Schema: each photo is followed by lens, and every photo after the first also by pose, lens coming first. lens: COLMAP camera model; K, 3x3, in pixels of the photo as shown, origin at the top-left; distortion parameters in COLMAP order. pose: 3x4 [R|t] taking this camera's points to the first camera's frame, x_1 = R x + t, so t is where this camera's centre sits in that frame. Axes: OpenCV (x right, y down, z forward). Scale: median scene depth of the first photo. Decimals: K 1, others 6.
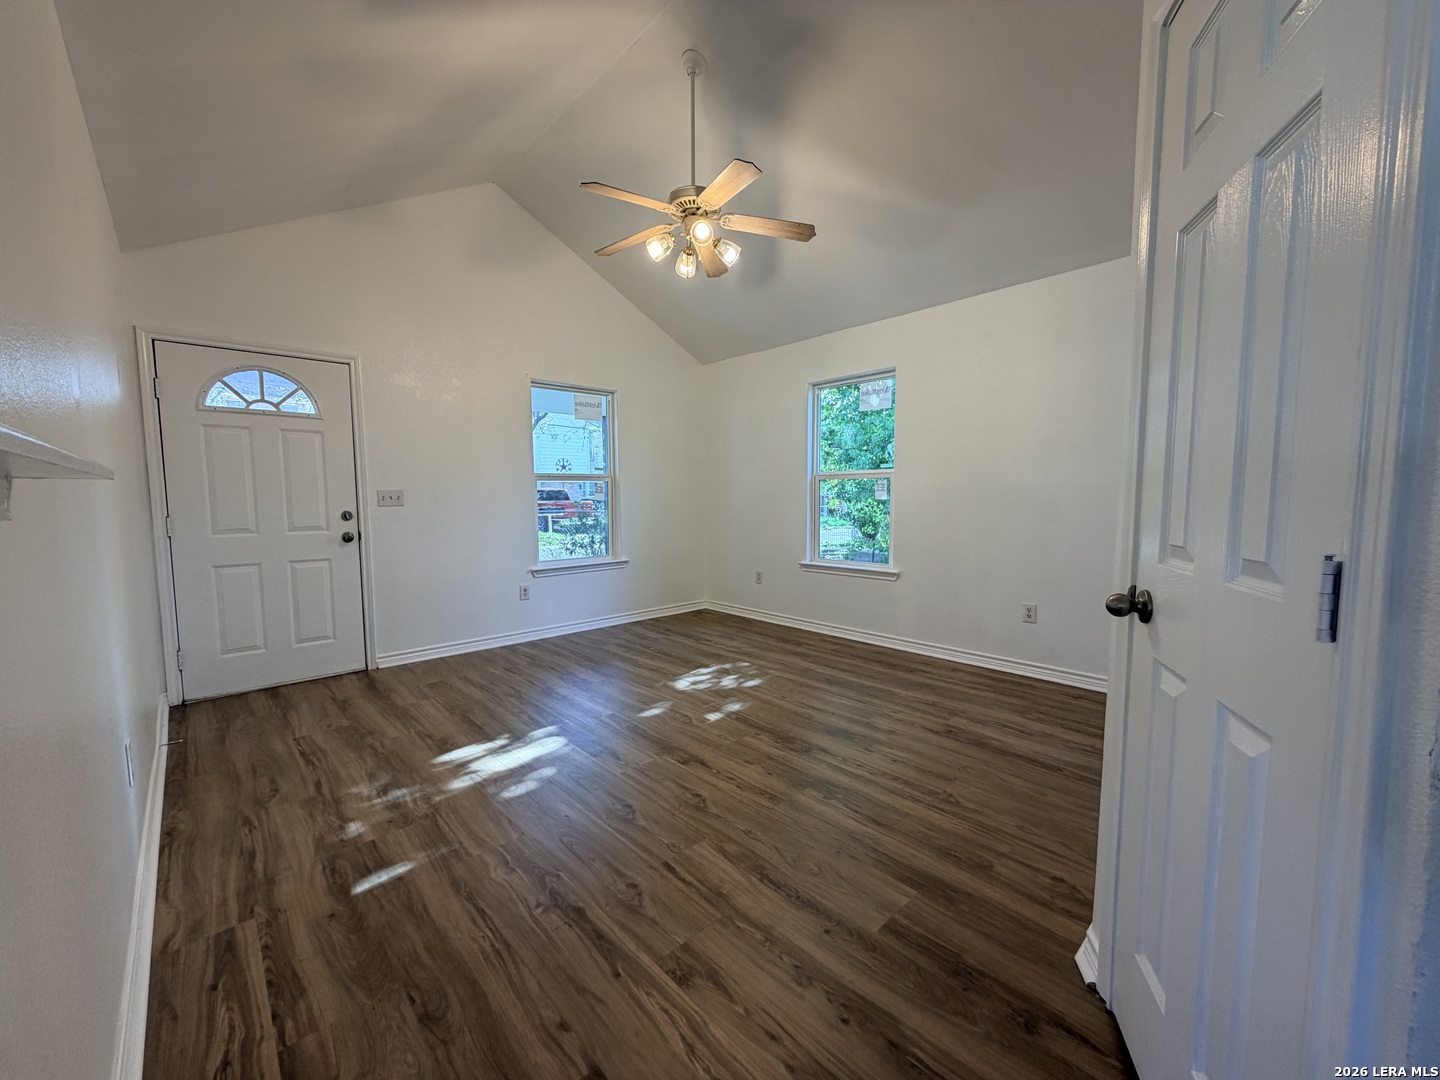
lens RADIAL K [[573.8, 0, 710.1], [0, 573.8, 543.1], [0, 0, 1]] dist [-0.000554, -0.000321]
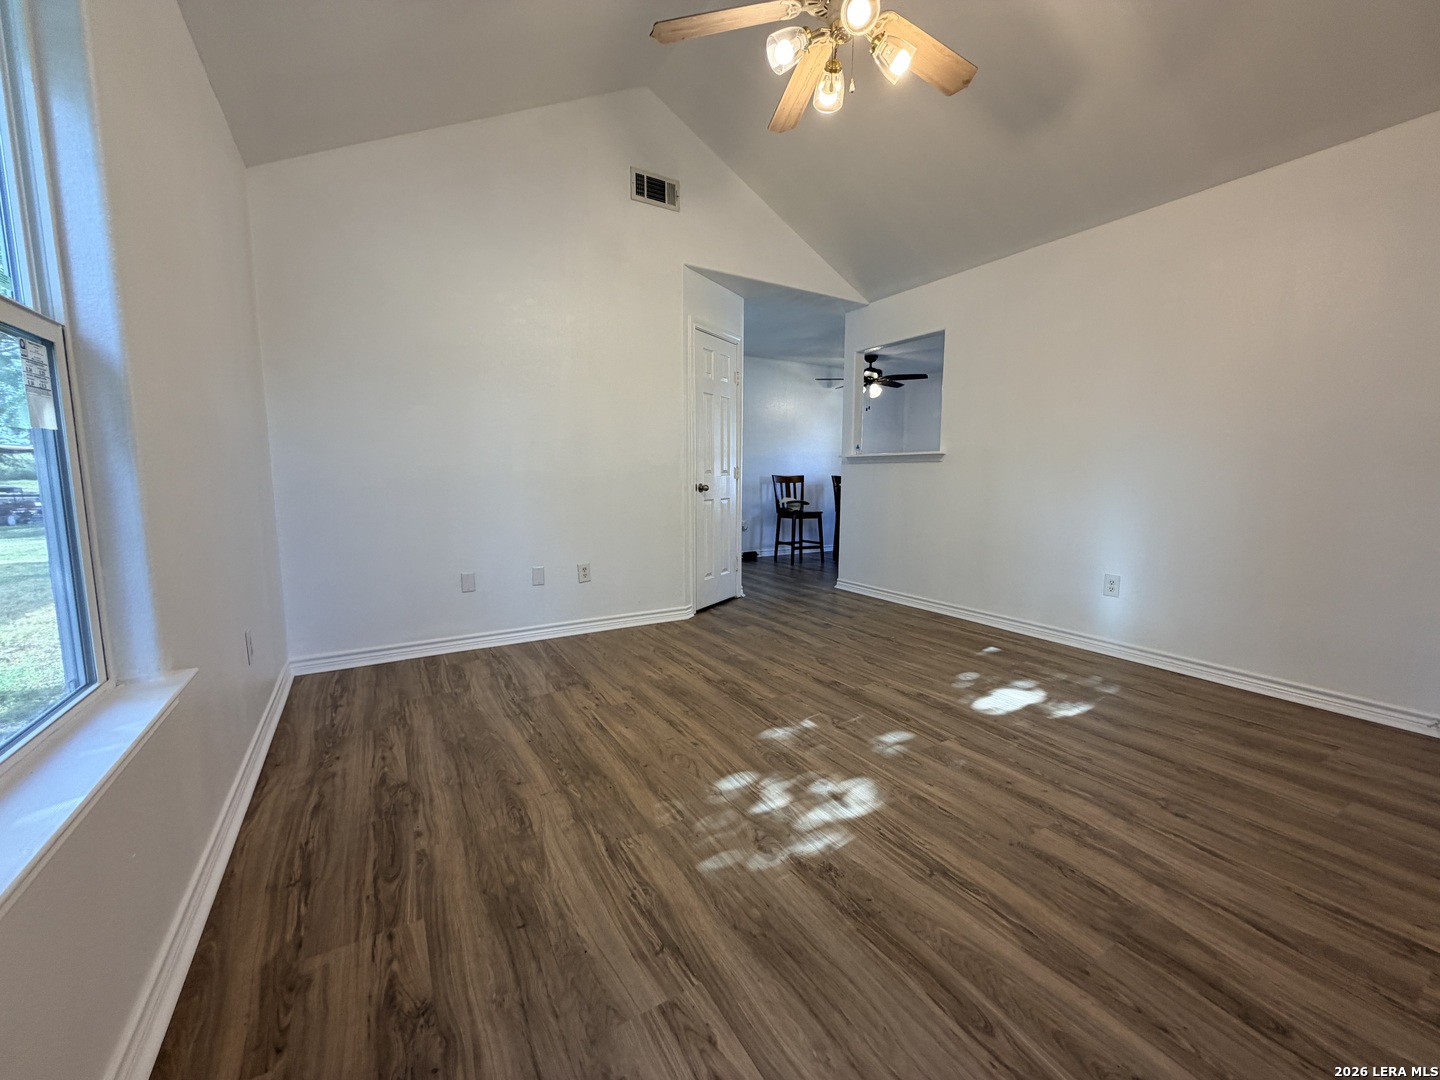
lens RADIAL K [[573.8, 0, 710.1], [0, 573.8, 543.1], [0, 0, 1]] dist [-0.000554, -0.000321]
pose [[-0.979092, -0.019796, 0.202451, -0.022742], [0.021380, 0.979726, 0.199197, -0.107887], [-0.202290, 0.199361, -0.958819, 1.781724]]
